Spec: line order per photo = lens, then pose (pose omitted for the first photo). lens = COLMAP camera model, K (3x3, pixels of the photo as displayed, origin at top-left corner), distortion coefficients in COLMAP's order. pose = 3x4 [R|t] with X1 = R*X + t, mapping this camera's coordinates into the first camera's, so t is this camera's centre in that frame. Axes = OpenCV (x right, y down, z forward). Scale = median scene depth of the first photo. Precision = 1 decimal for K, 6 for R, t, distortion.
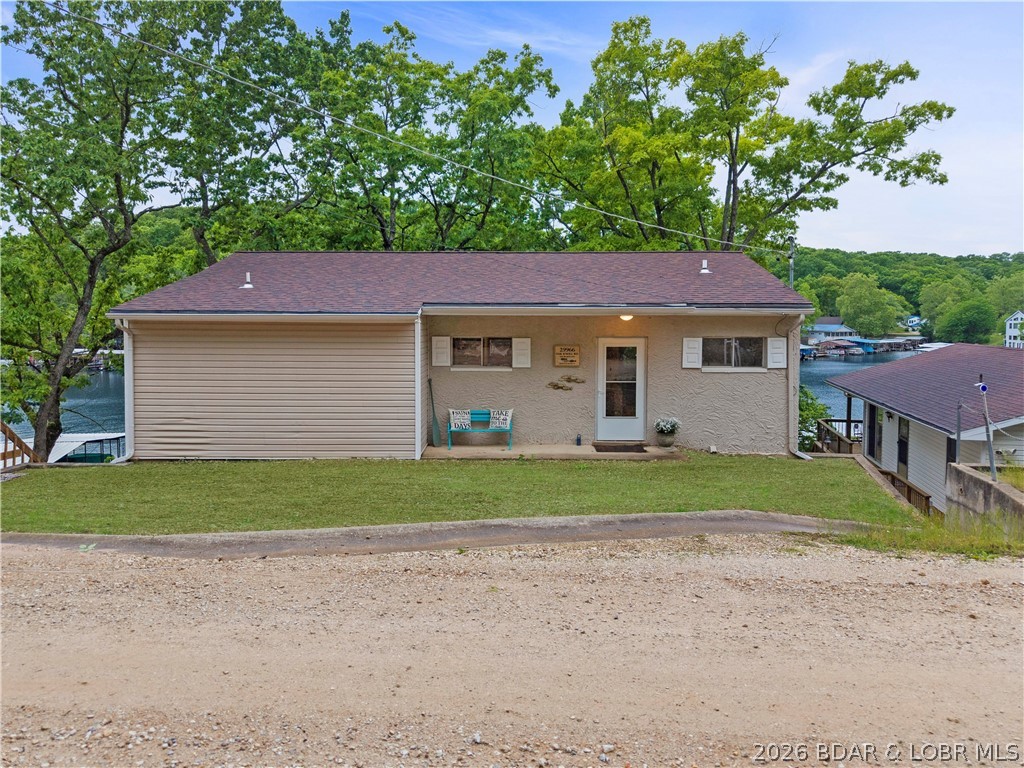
lens RADIAL K [[731.6, 0, 501.7], [0, 731.6, 349.3], [0, 0, 1]] dist [0.025104, -0.001150]
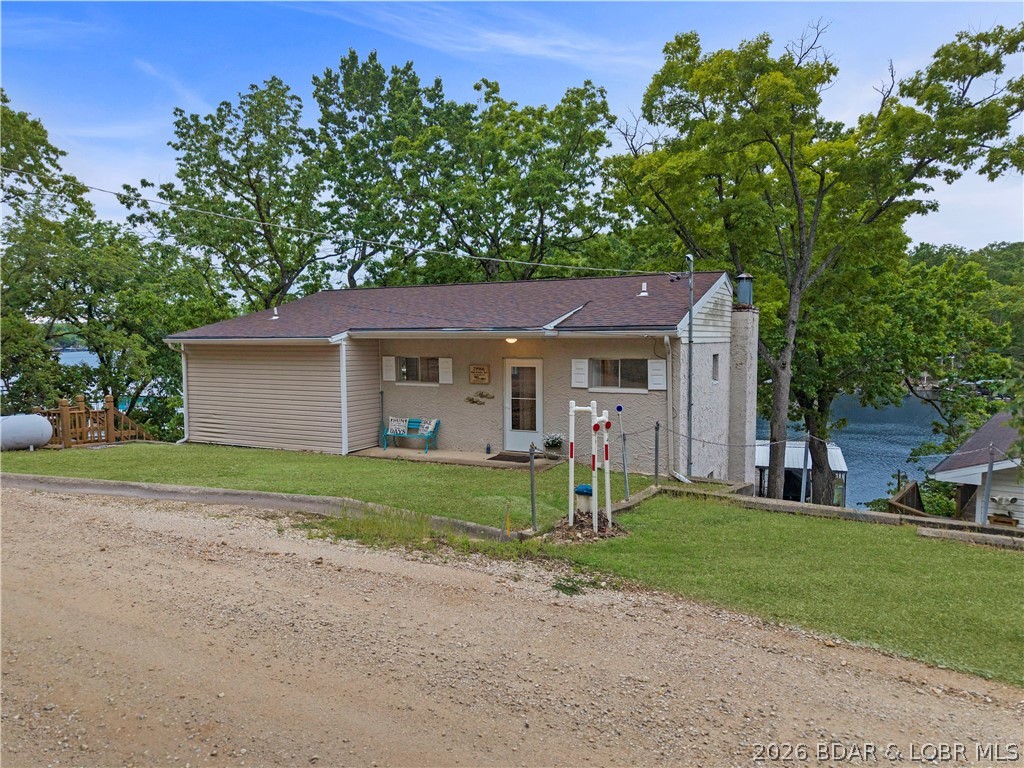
lens RADIAL K [[729.9, 0, 512.0], [0, 729.9, 384.0], [0, 0, 1]] dist [0.029614, -0.001153]
pose [[0.892179, 0.022397, -0.451127, 0.642569], [-0.015479, 0.999699, 0.019019, 0.001655], [0.451417, -0.009986, 0.892257, 0.015626]]
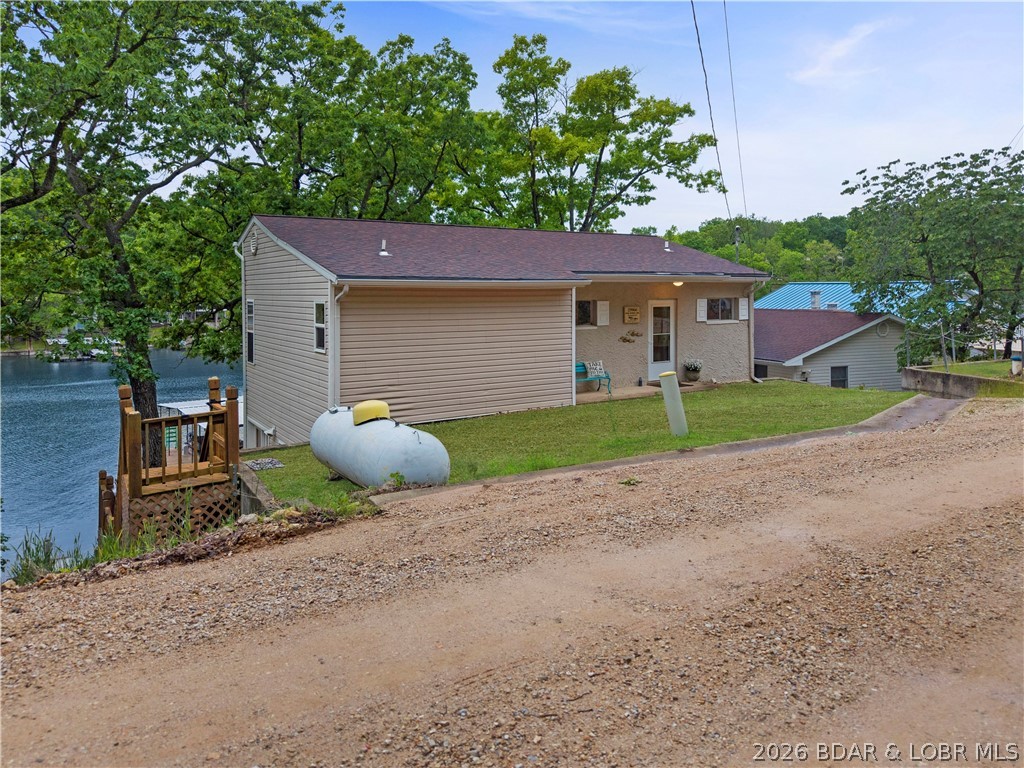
lens RADIAL K [[735.8, 0, 510.8], [0, 735.8, 311.4], [0, 0, 1]] dist [-0.030083, -0.000599]
pose [[0.831579, -0.021561, 0.554987, -0.773976], [0.031906, 0.999451, -0.008978, 0.007643], [-0.554489, 0.025173, 0.831810, 0.073213]]
